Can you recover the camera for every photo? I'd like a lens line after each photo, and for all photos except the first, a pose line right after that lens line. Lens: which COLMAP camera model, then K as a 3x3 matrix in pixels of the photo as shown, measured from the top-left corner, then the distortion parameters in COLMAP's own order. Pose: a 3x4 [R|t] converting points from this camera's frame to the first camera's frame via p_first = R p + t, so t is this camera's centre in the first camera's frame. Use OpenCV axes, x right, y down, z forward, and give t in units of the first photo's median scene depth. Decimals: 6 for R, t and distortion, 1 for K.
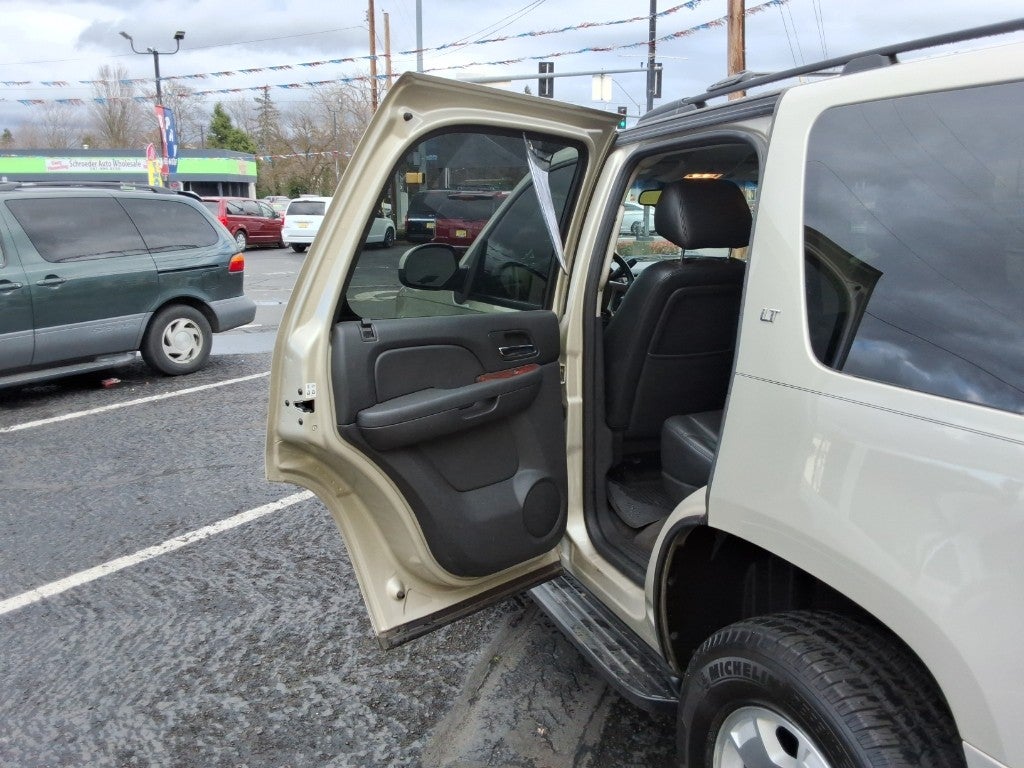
lens RADIAL K [[817.7, 0, 511.5], [0, 817.7, 373.0], [0, 0, 1]] dist [0.111287, -0.182401]
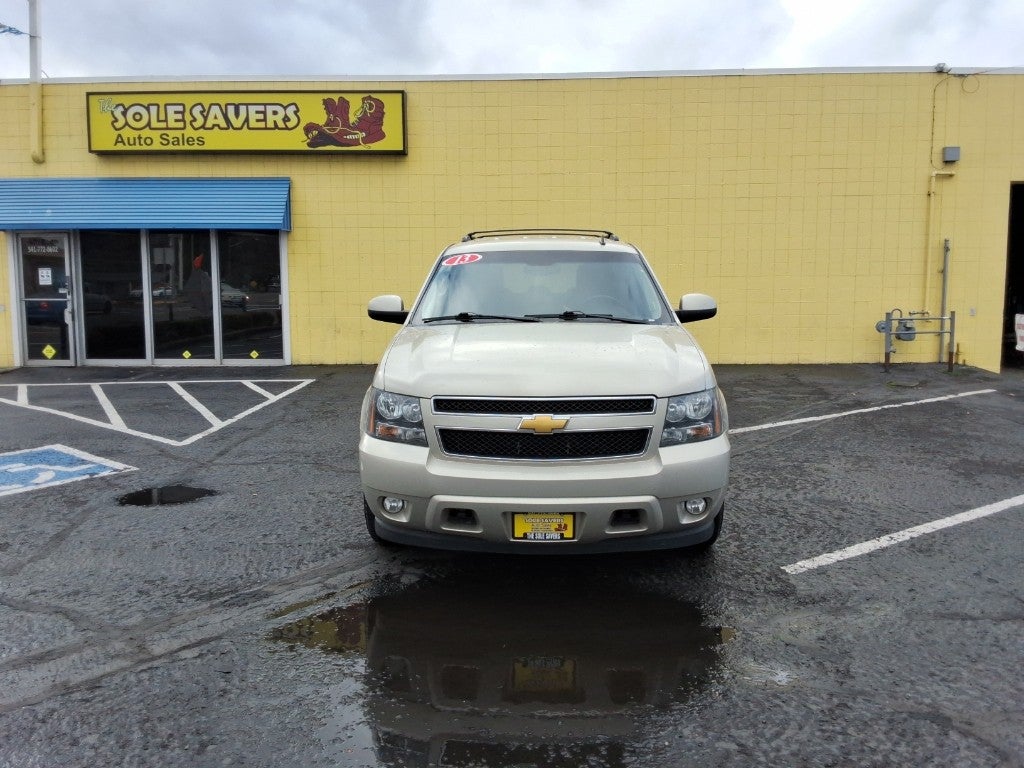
lens RADIAL K [[817.7, 0, 508.9], [0, 817.7, 367.7], [0, 0, 1]] dist [0.111287, -0.182401]
pose [[-0.921738, -0.043175, 0.385402, -0.324901], [0.081943, 0.949664, 0.302363, -0.453898], [-0.379057, 0.310281, -0.871804, 2.173114]]
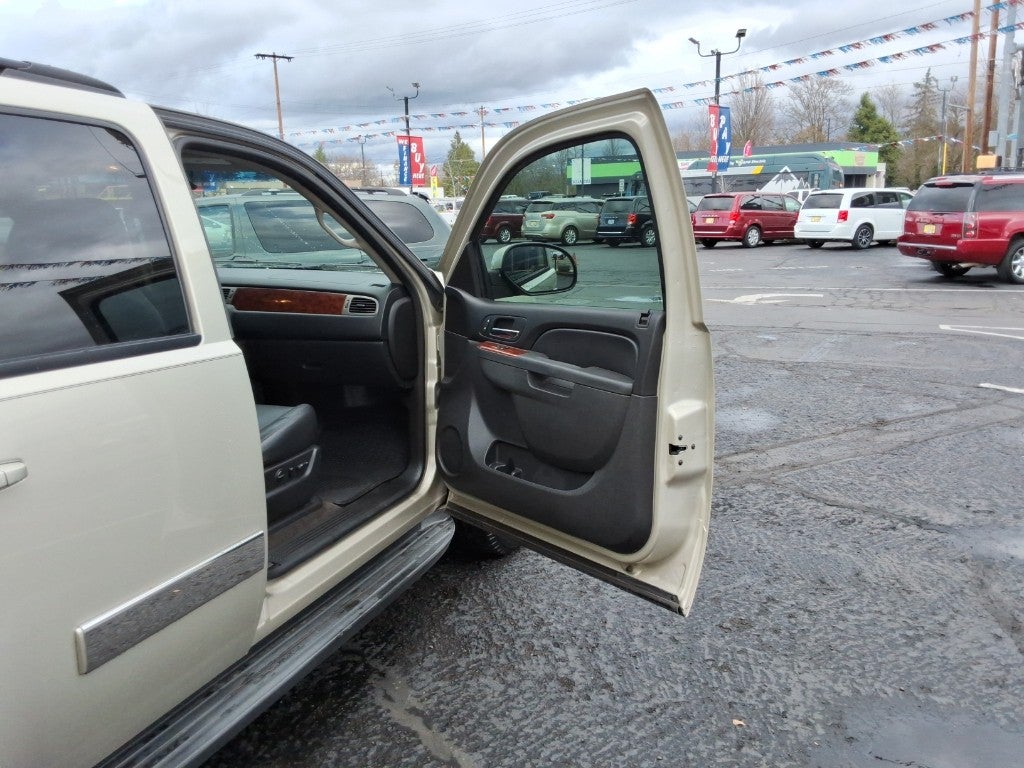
lens RADIAL K [[817.7, 0, 505.1], [0, 817.7, 371.9], [0, 0, 1]] dist [0.111287, -0.182401]
pose [[0.731998, 0.125081, -0.669727, 0.906199], [-0.121447, 0.991215, 0.052384, -0.102602], [0.670396, 0.042991, 0.740757, 0.539731]]
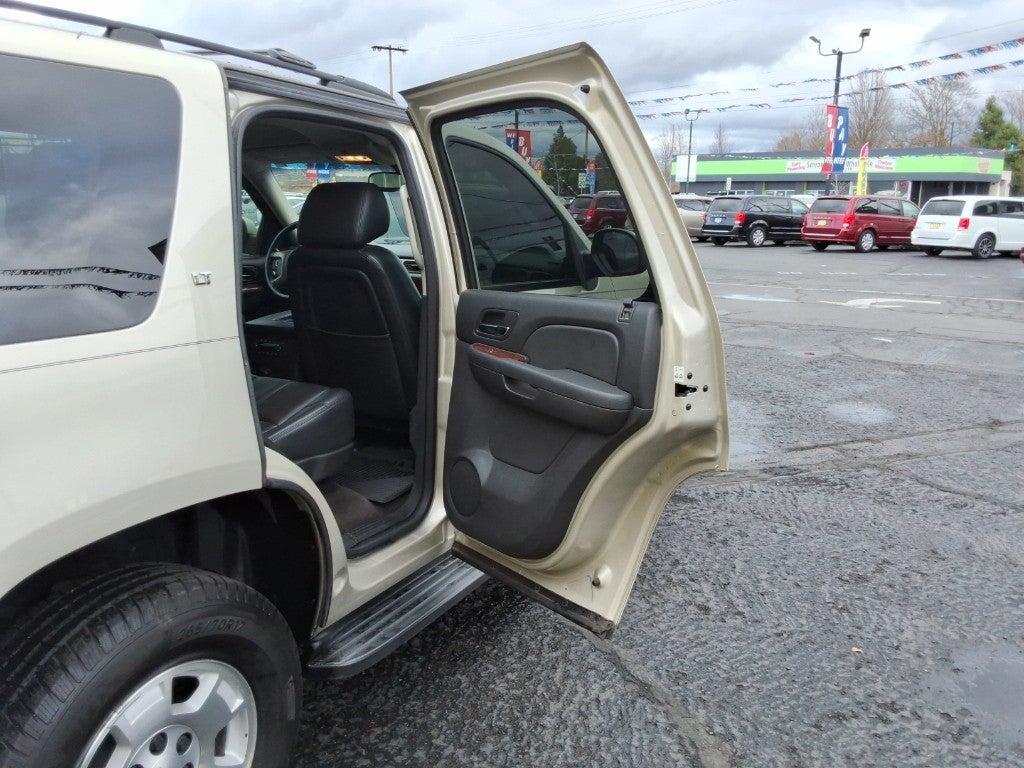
lens RADIAL K [[817.7, 0, 505.4], [0, 817.7, 371.3], [0, 0, 1]] dist [0.111287, -0.182401]
pose [[0.648136, 0.168696, -0.742605, 0.949038], [-0.170673, 0.982527, 0.074238, -0.071334], [0.742153, 0.078626, 0.665603, 0.399526]]
